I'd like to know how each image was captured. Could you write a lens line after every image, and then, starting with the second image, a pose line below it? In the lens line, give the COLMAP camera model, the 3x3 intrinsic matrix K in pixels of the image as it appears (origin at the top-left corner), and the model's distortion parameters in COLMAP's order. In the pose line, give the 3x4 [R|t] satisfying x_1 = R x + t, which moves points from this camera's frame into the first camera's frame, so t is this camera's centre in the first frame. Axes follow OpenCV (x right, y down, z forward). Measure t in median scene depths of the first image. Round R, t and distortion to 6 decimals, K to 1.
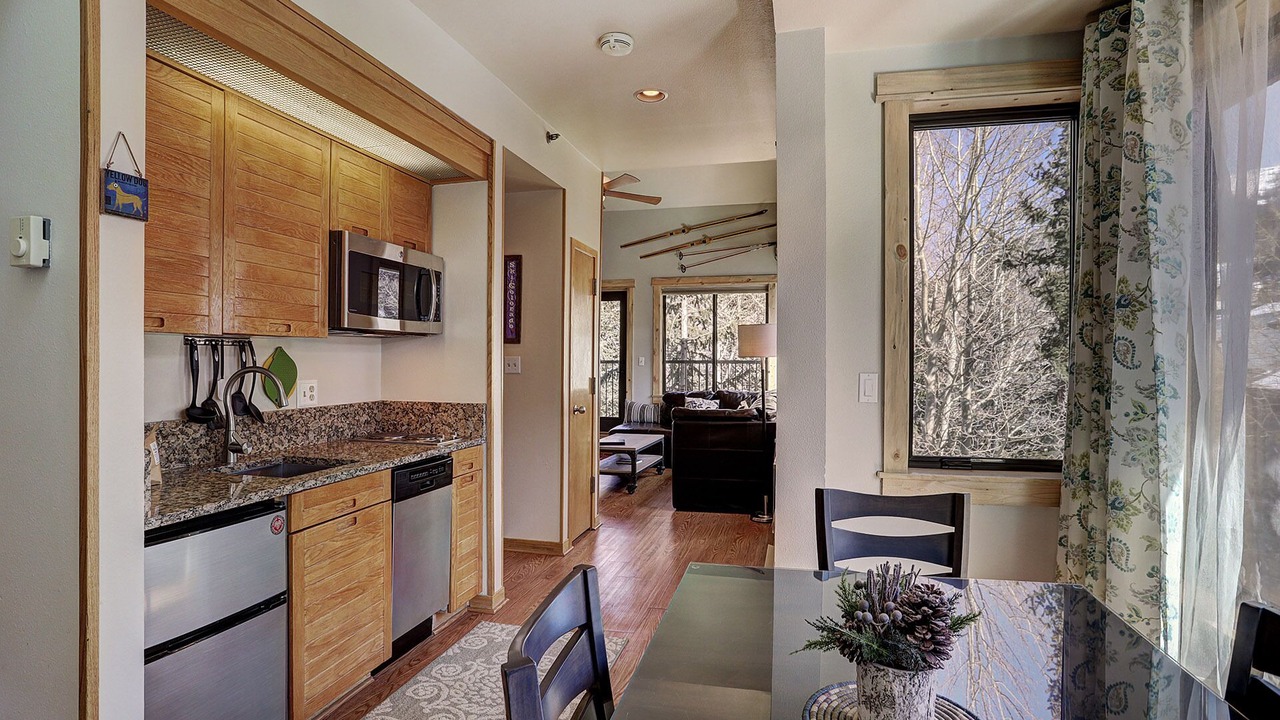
lens RADIAL K [[698.1, 0, 620.8], [0, 698.1, 350.3], [0, 0, 1]] dist [-0.051356, -0.000810]
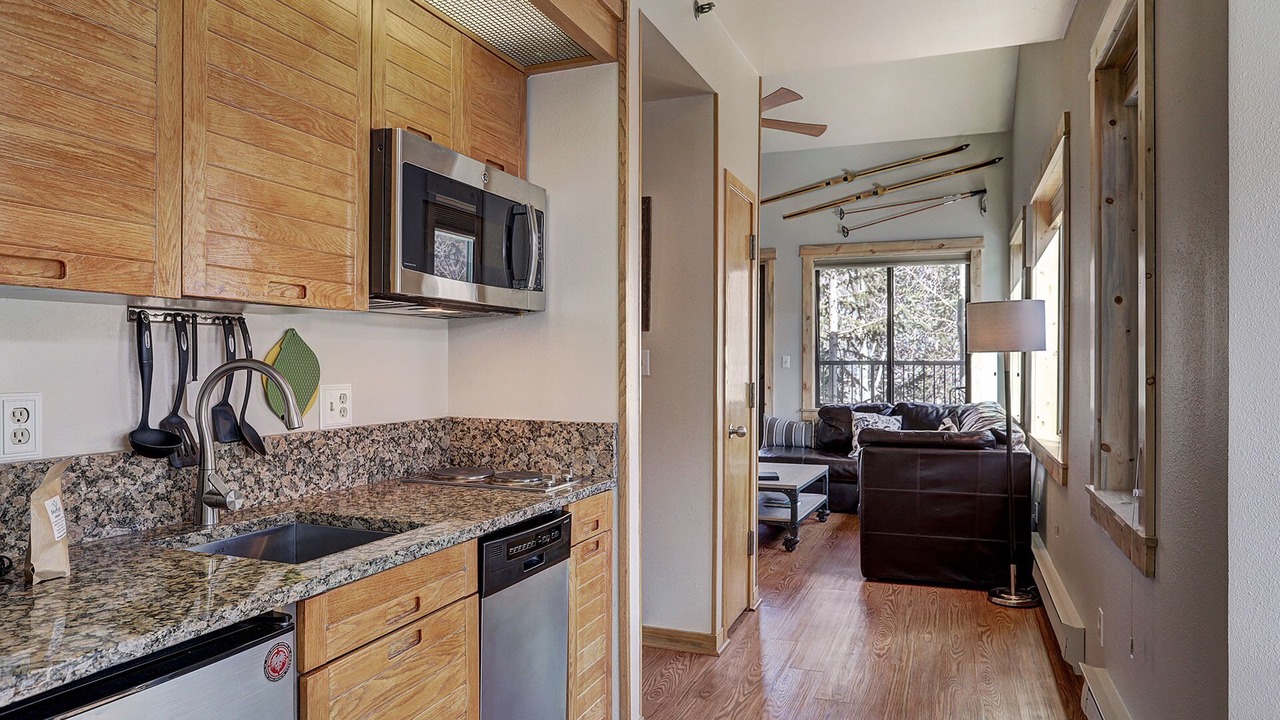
lens RADIAL K [[849.4, 0, 610.4], [0, 849.4, 359.2], [0, 0, 1]] dist [-0.045125, 0.012644]
pose [[0.993110, -0.001723, -0.117170, -0.113146], [0.002630, 0.999968, 0.007592, 0.014778], [0.117153, -0.007848, 0.993083, 0.258419]]
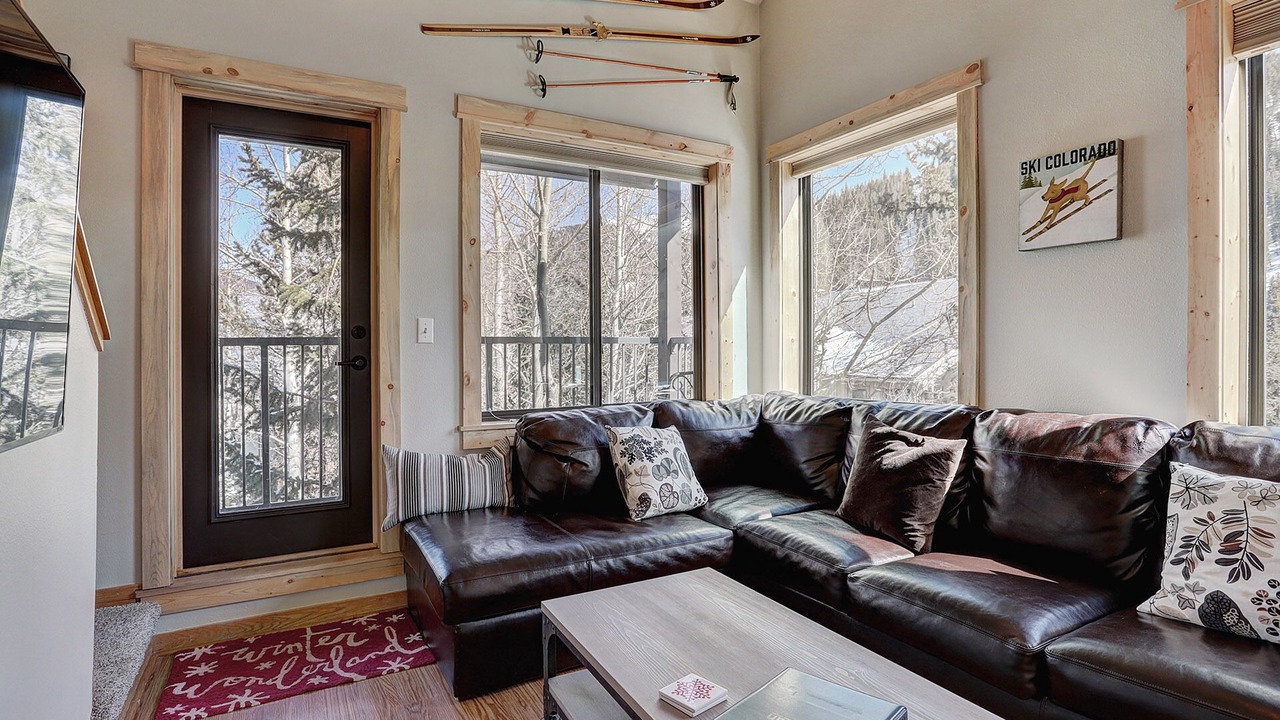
lens RADIAL K [[642.6, 0, 636.6], [0, 642.6, 347.4], [0, 0, 1]] dist [-0.051432, 0.014565]
pose [[0.703285, -0.000133, 0.710908, -0.287805], [0.003376, 0.999989, -0.003153, 0.062578], [-0.710900, 0.004618, 0.703278, 1.687941]]
